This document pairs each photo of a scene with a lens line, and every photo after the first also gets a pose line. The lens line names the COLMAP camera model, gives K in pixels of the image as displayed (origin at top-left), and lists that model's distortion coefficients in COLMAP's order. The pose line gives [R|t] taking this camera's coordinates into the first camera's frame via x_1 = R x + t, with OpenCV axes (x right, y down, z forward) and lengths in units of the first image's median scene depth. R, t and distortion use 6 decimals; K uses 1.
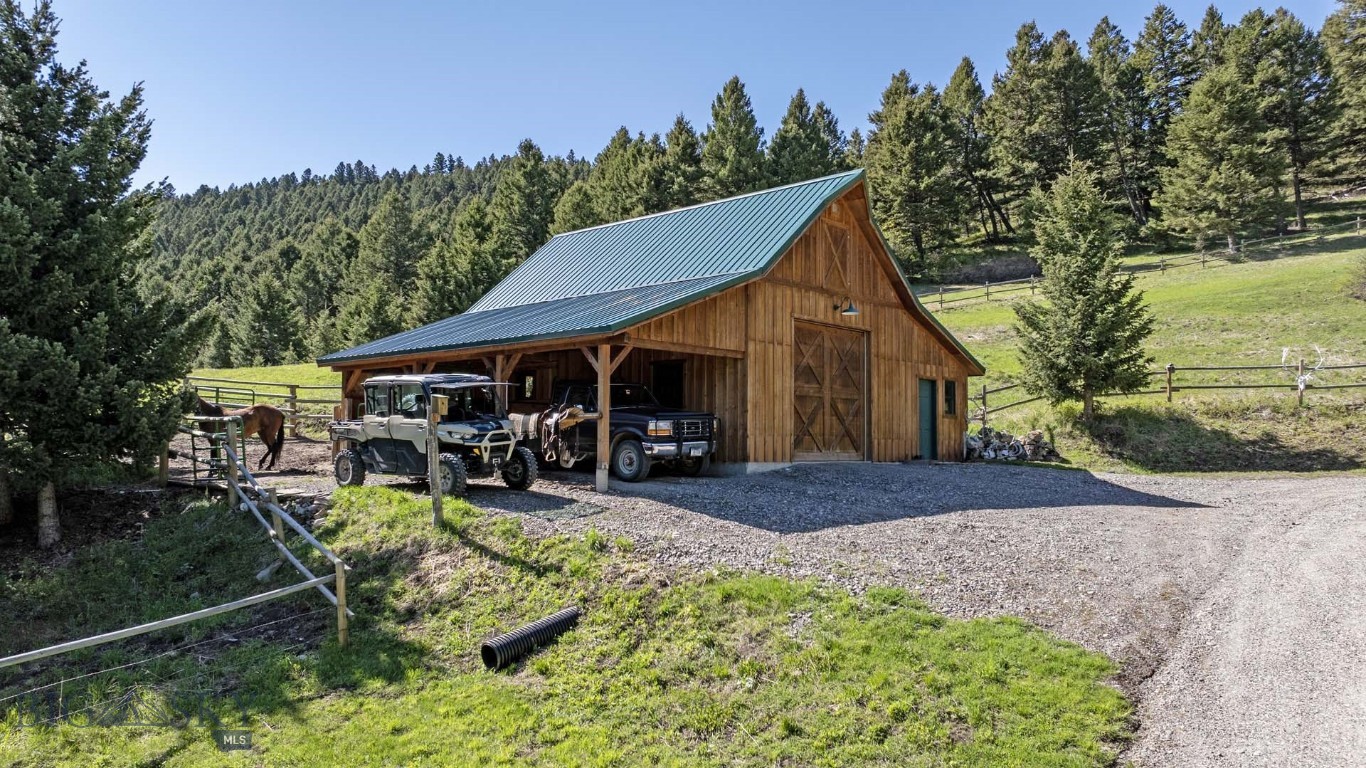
lens RADIAL K [[1043.8, 0, 683.0], [0, 1043.8, 384.0], [0, 0, 1]] dist [-0.077209, 0.001591]
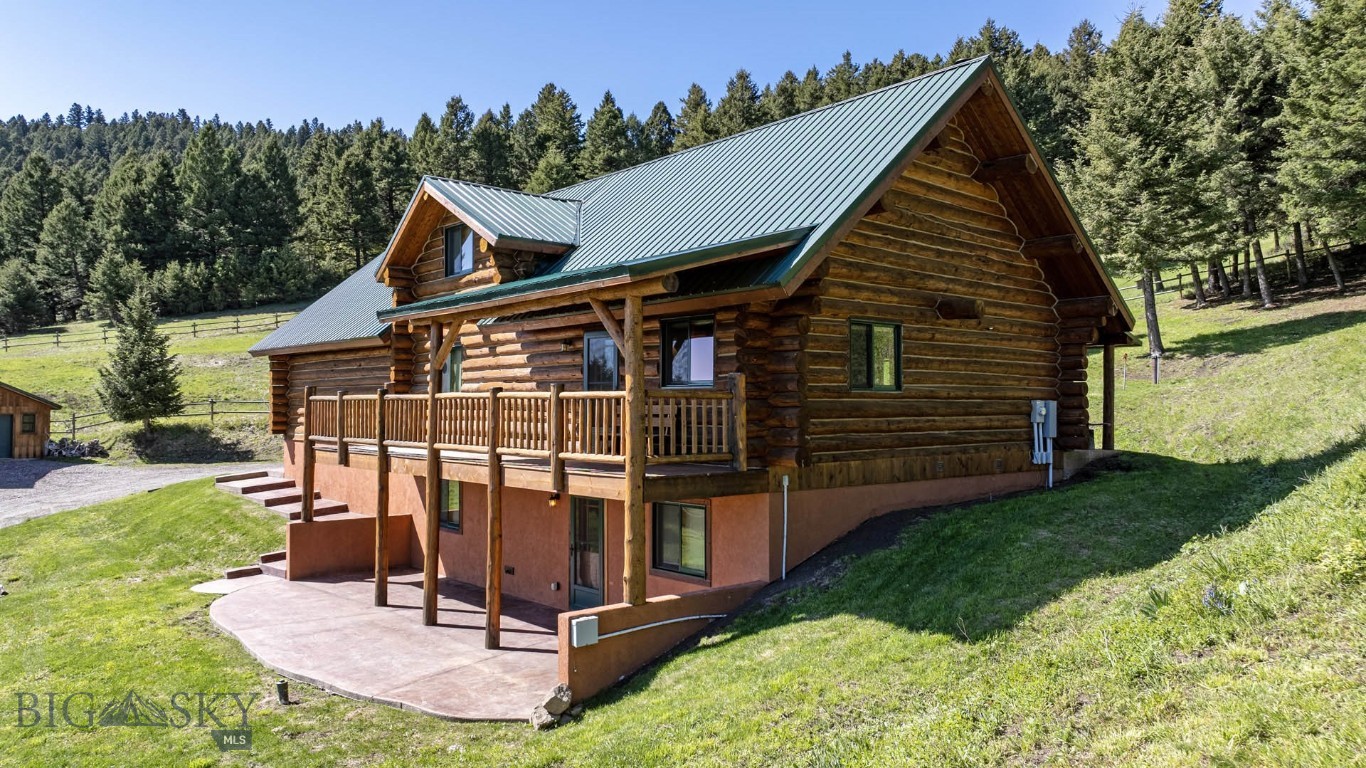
lens RADIAL K [[955.1, 0, 690.9], [0, 955.1, 386.4], [0, 0, 1]] dist [-0.005538, 0.004369]
pose [[0.955126, 0.005168, 0.296155, 0.789600], [-0.021263, 0.998465, 0.051151, -0.146151], [-0.295436, -0.055153, 0.953769, -0.842782]]
